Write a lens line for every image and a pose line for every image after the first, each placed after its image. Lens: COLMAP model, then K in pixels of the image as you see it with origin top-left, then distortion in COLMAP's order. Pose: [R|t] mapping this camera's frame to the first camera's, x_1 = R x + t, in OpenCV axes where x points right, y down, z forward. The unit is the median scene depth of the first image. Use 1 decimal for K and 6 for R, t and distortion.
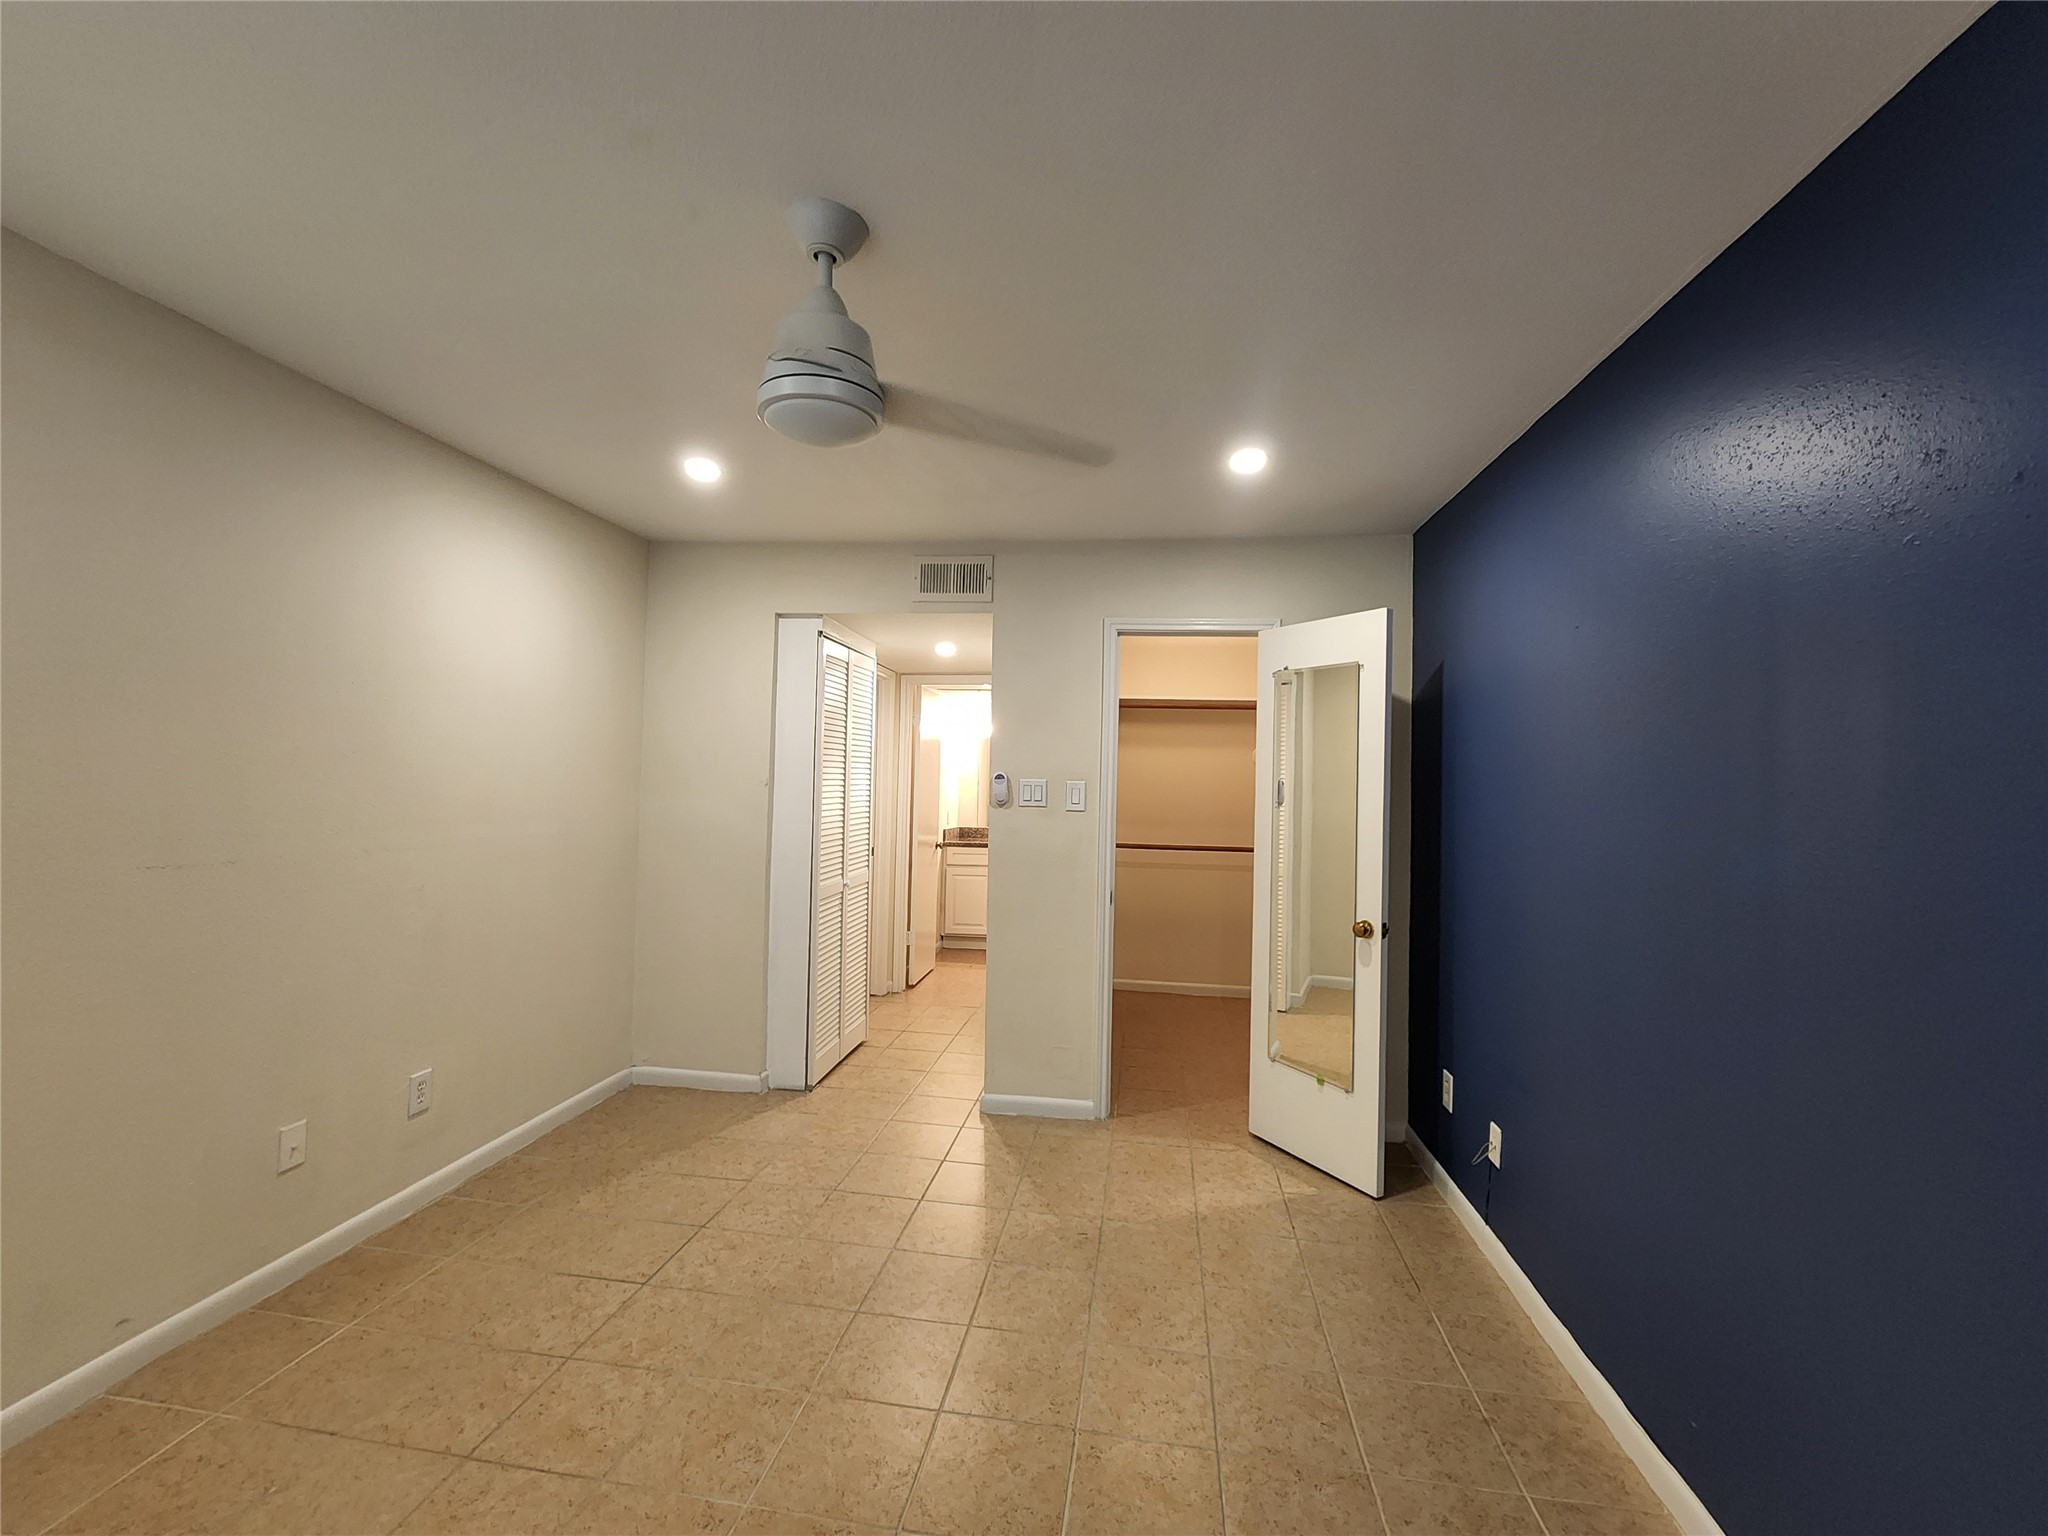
lens RADIAL K [[847.2, 0, 1030.7], [0, 847.2, 754.0], [0, 0, 1]] dist [-0.001788, -0.000238]
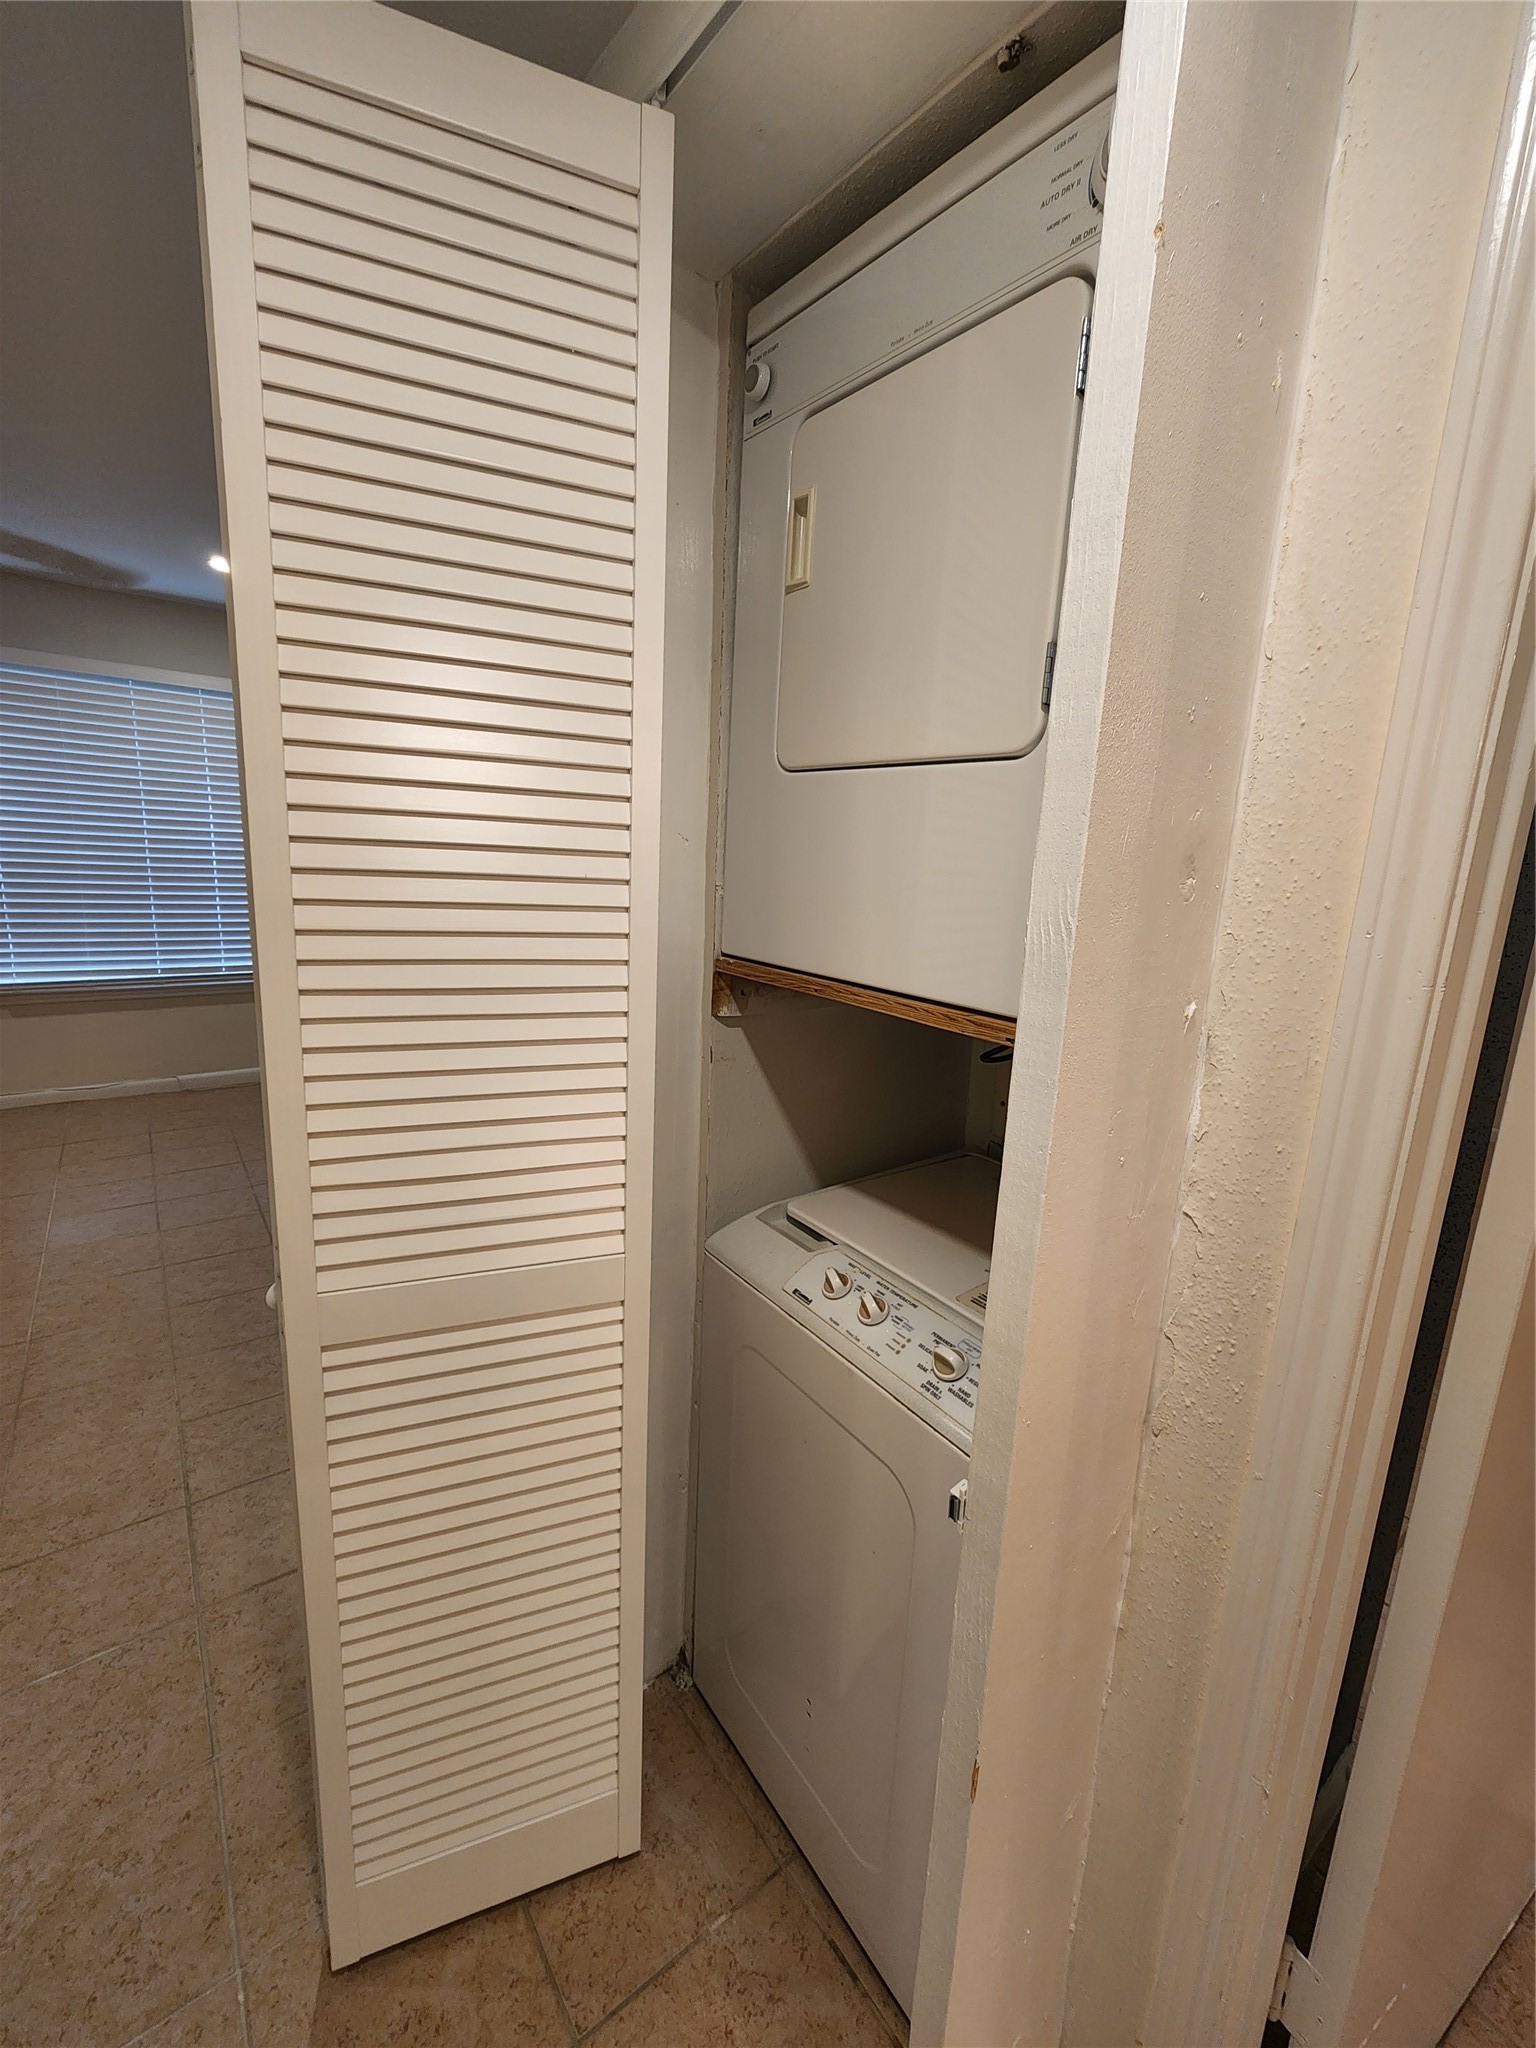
lens RADIAL K [[847.2, 0, 779.8], [0, 847.2, 1030.1], [0, 0, 1]] dist [-0.001788, -0.000238]
pose [[-0.695217, 0.087937, -0.713400, -0.098242], [-0.044615, 0.985296, 0.164930, 0.047617], [0.717414, 0.146490, -0.681071, 1.313177]]
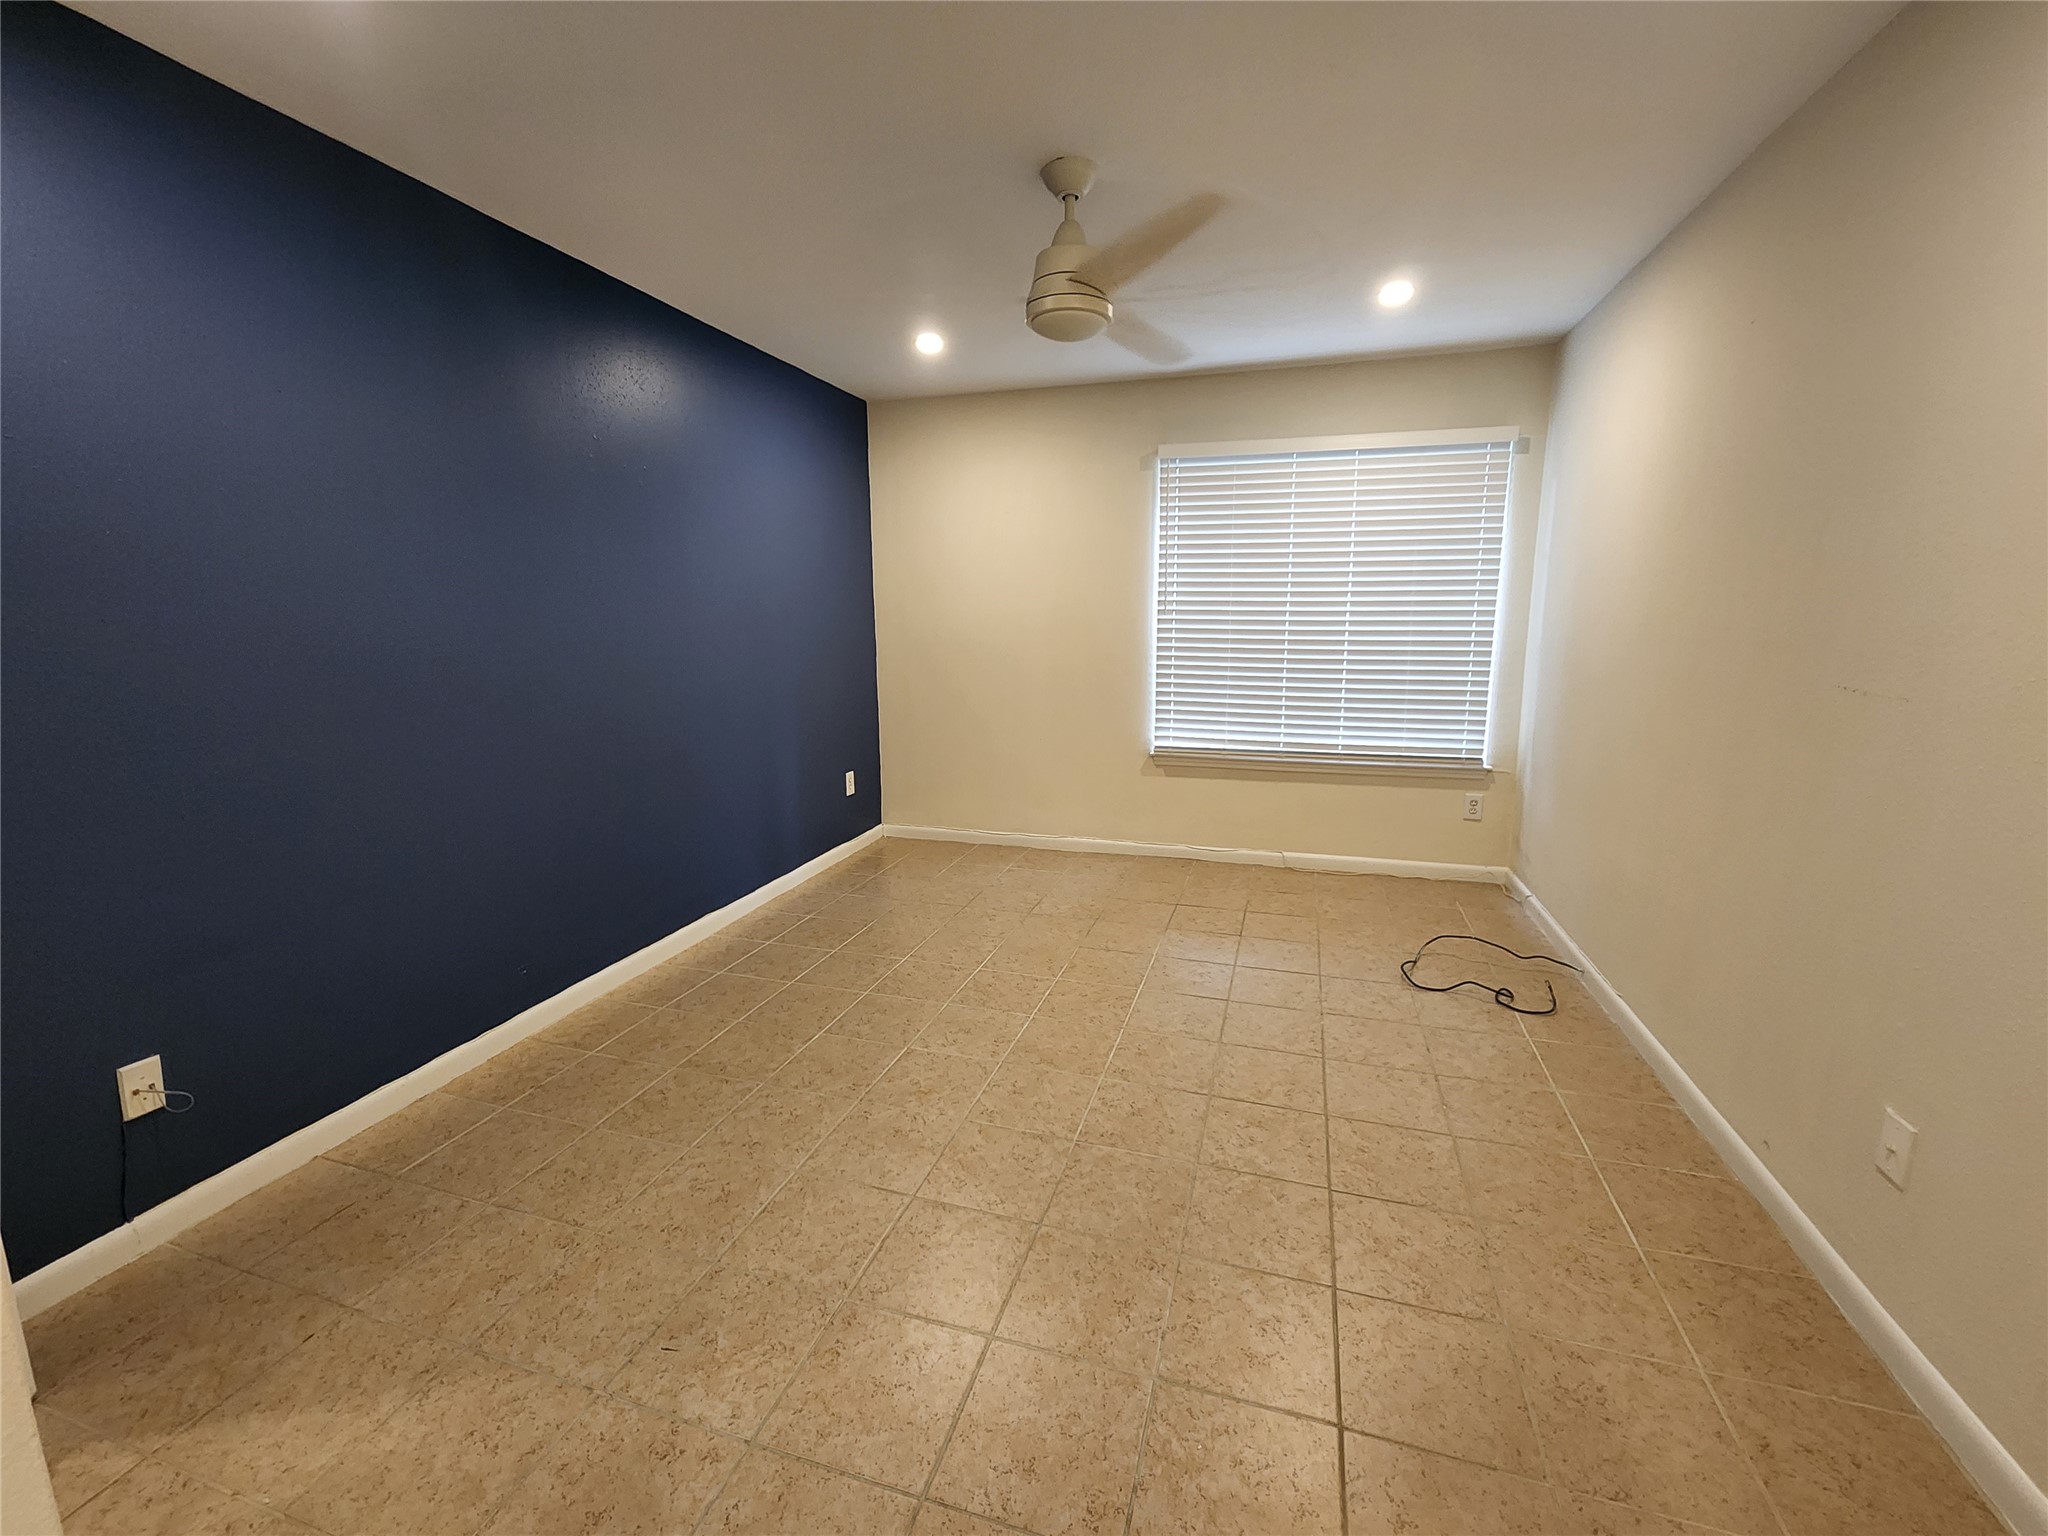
lens RADIAL K [[847.2, 0, 1030.7], [0, 847.2, 754.0], [0, 0, 1]] dist [-0.001788, -0.000238]
pose [[-0.987366, -0.047195, 0.151263, -0.183623], [-0.024744, 0.988827, 0.147000, 0.049963], [-0.156510, 0.141400, -0.977502, 1.067227]]
